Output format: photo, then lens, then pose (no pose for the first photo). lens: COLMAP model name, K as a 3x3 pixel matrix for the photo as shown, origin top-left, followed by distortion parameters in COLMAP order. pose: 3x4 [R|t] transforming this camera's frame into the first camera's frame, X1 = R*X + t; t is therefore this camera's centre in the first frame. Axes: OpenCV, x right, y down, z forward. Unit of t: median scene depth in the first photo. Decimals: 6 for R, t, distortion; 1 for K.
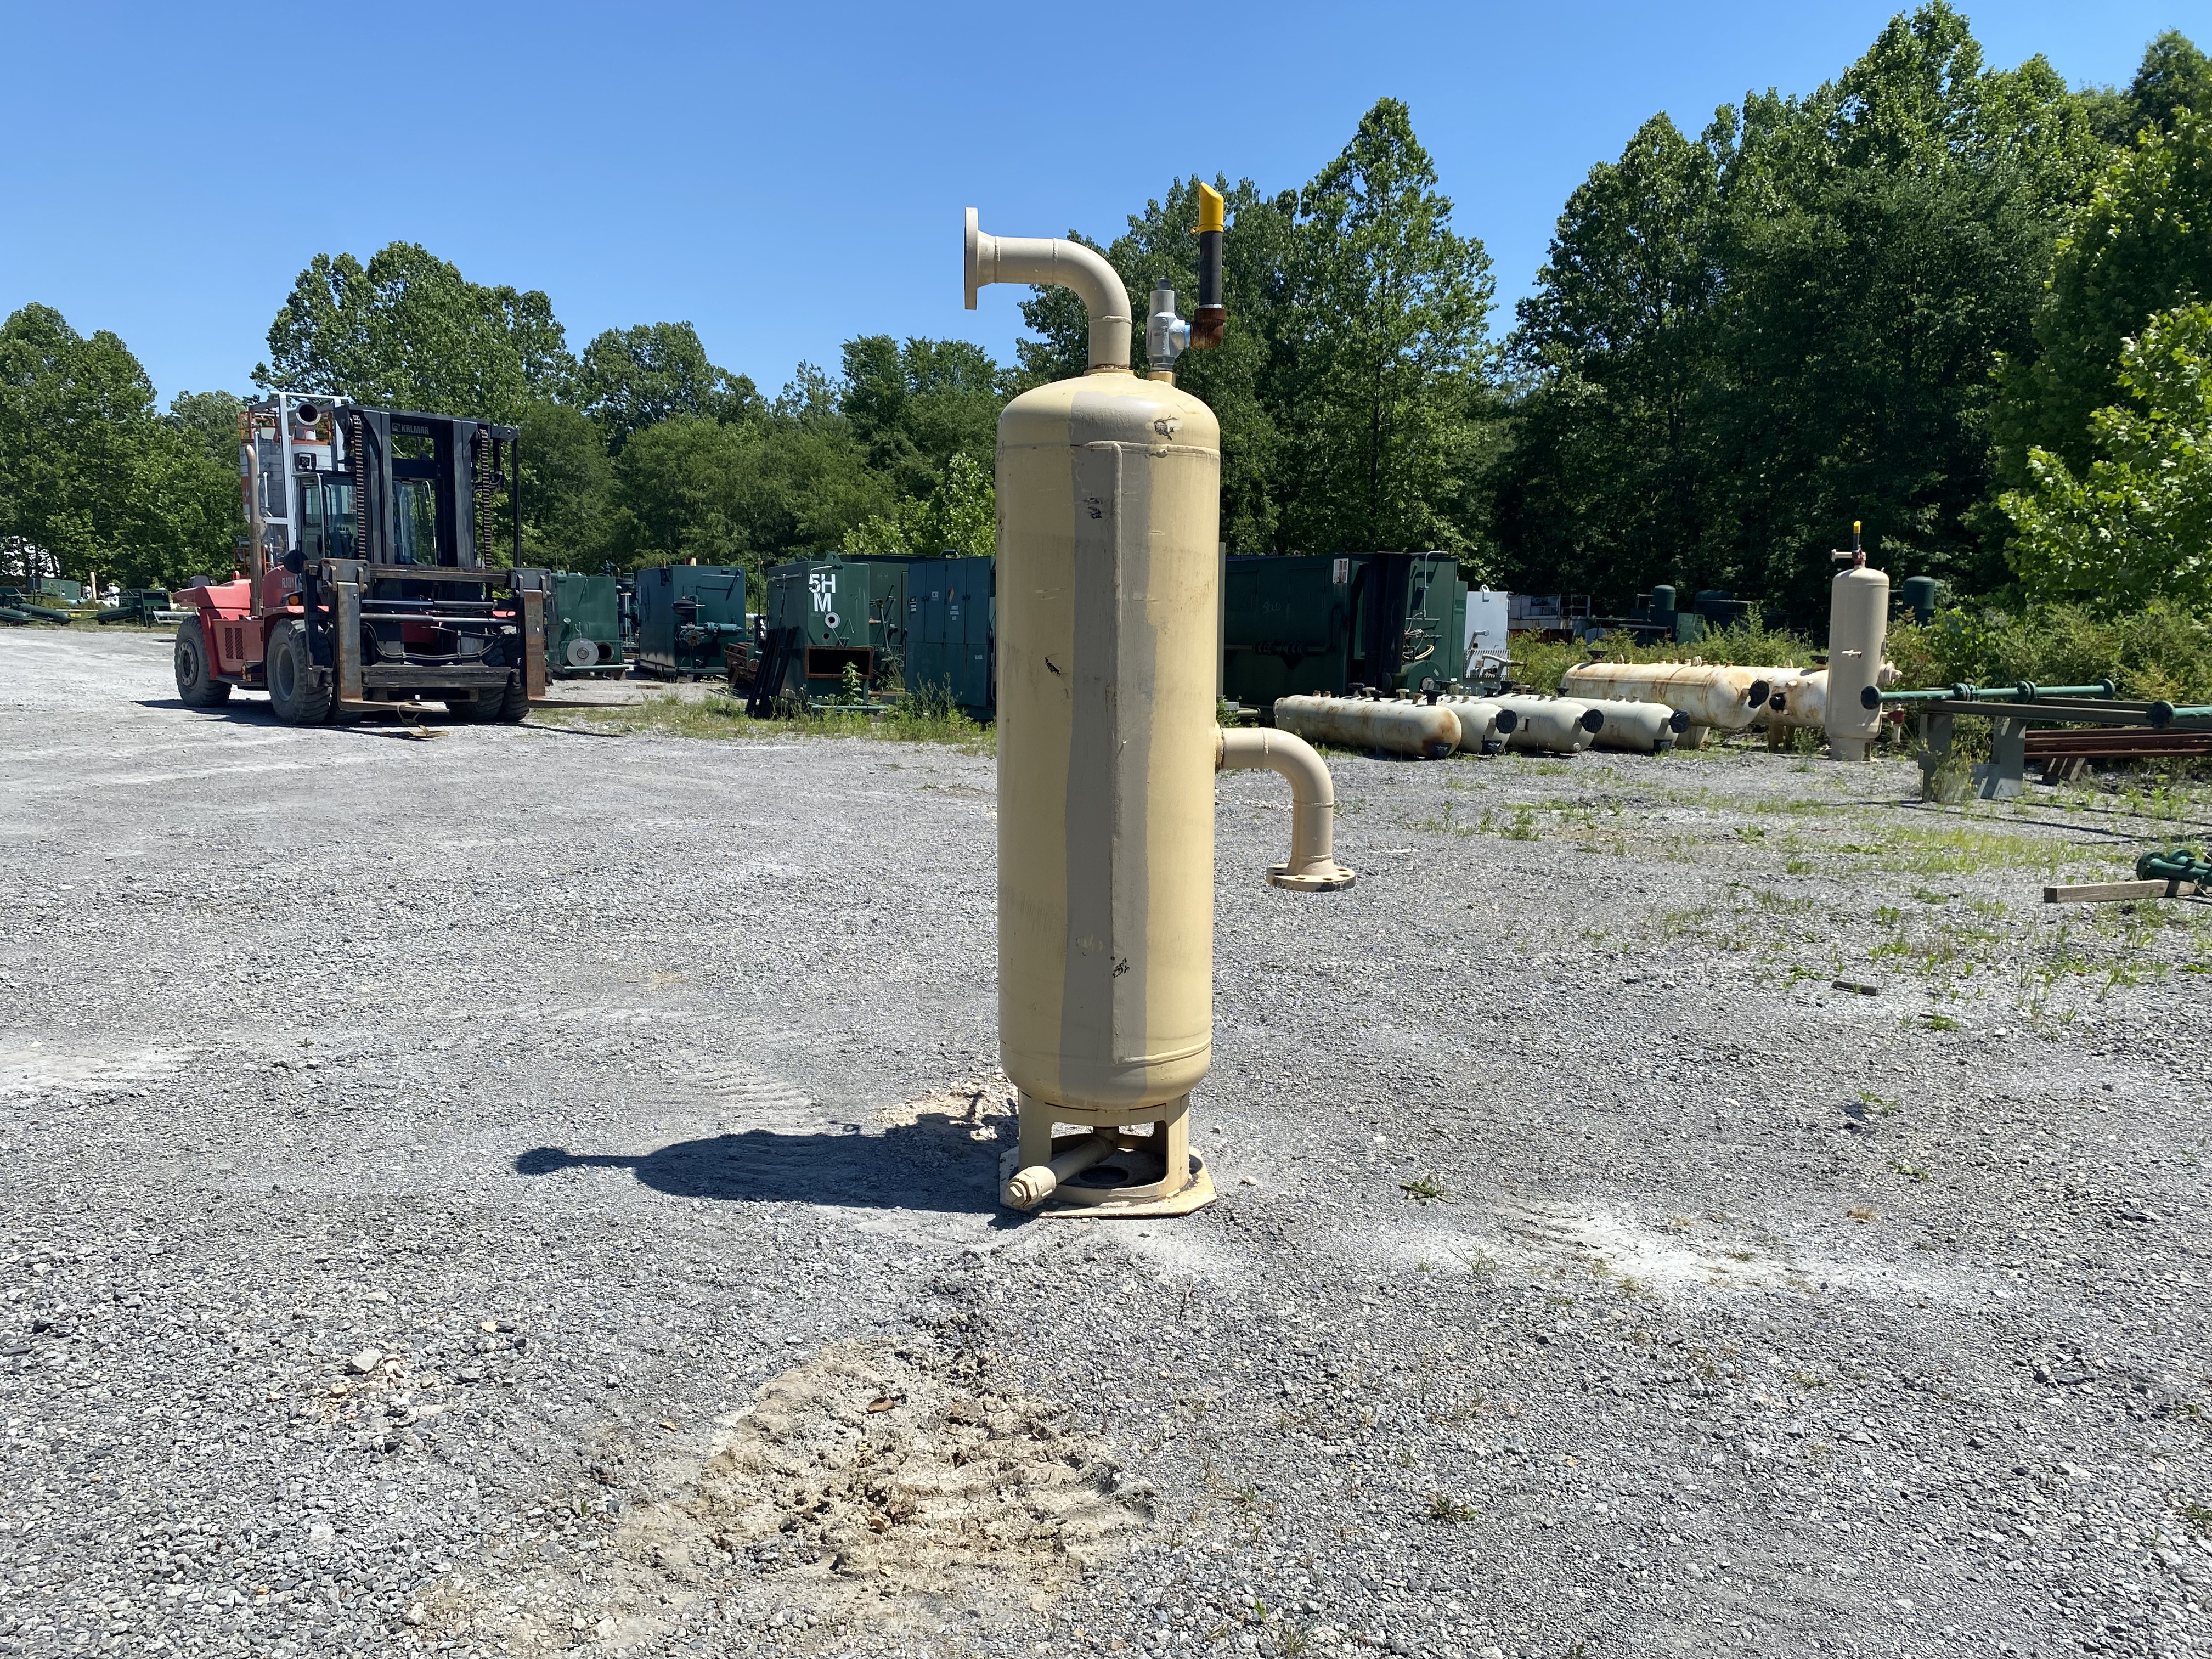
lens RADIAL K [[1627.0, 0, 1106.0], [0, 1627.0, 829.5], [0, 0, 1]] dist [0.034127, -0.053215]
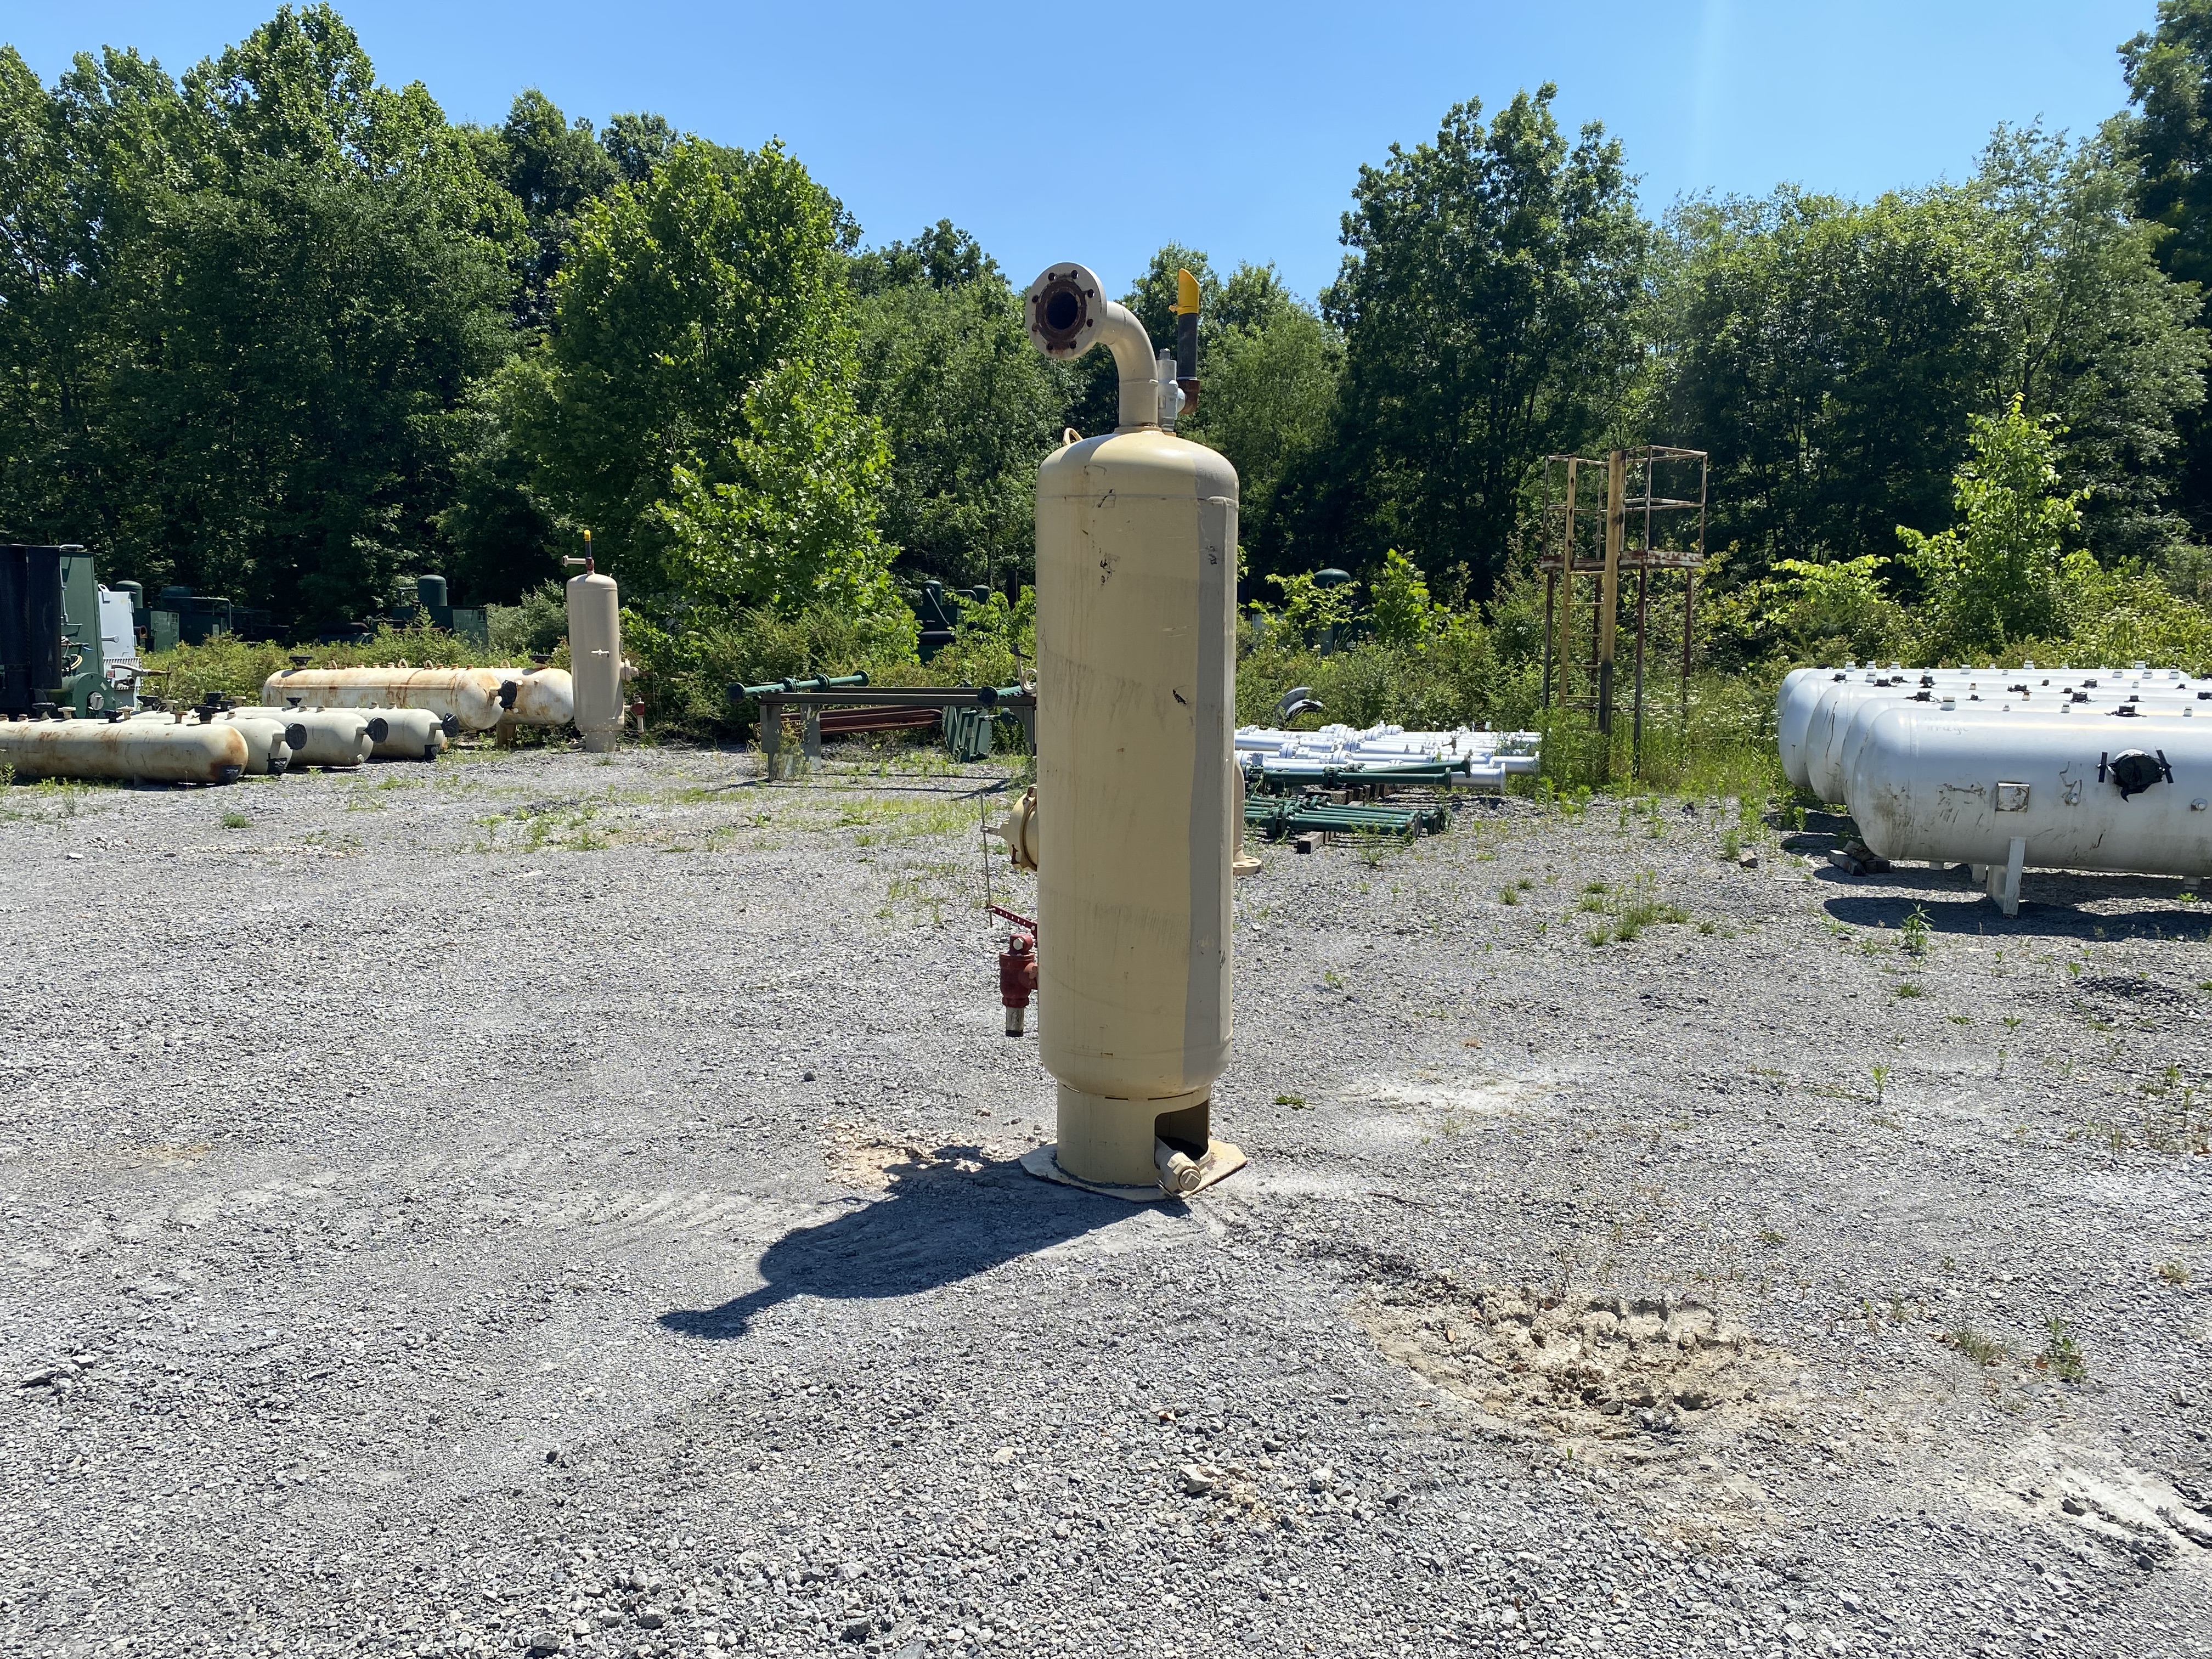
lens RADIAL K [[1643.7, 0, 1098.6], [0, 1643.7, 823.8], [0, 0, 1]] dist [0.003676, -0.022953]
pose [[0.618637, -0.106667, 0.778402, -0.176029], [0.107053, 0.992945, 0.050987, -0.014485], [-0.778349, 0.051788, 0.625692, 0.065593]]
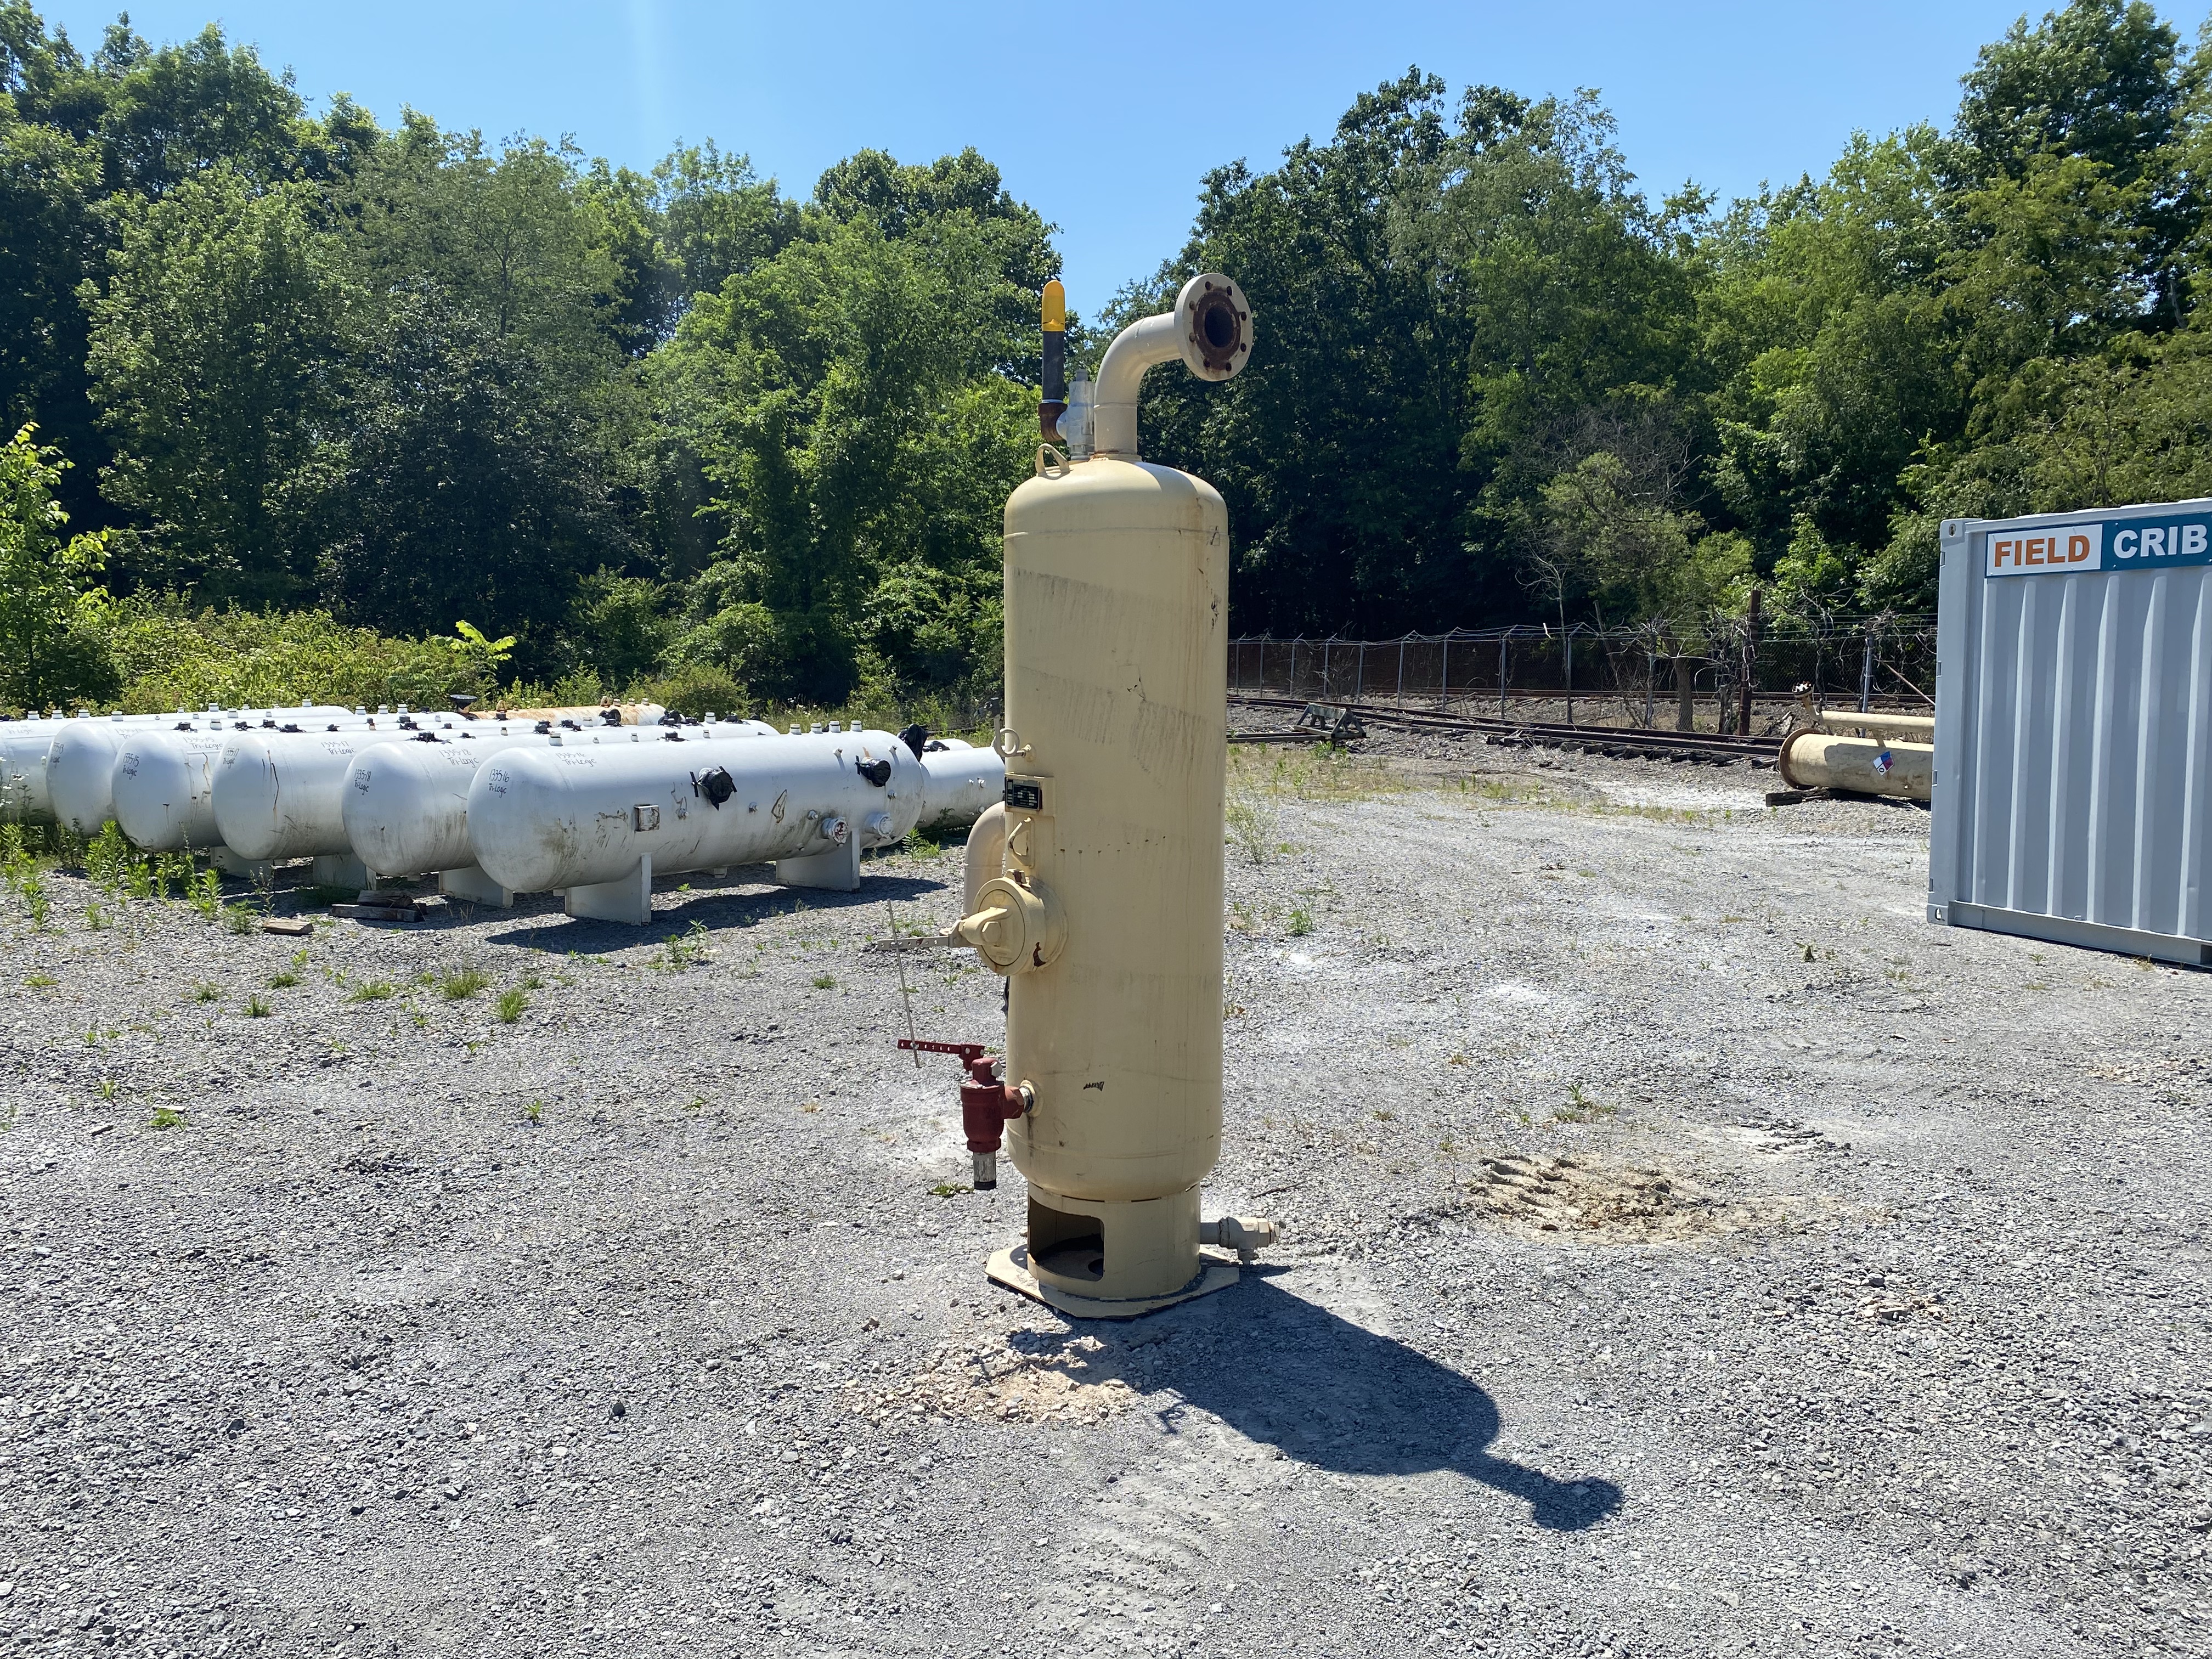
lens RADIAL K [[1643.7, 0, 1098.6], [0, 1643.7, 823.8], [0, 0, 1]] dist [0.003676, -0.022953]
pose [[-0.597357, -0.090873, 0.796810, -0.157364], [0.098655, 0.977687, 0.185461, -0.048123], [-0.795884, 0.189396, -0.575063, 0.316111]]
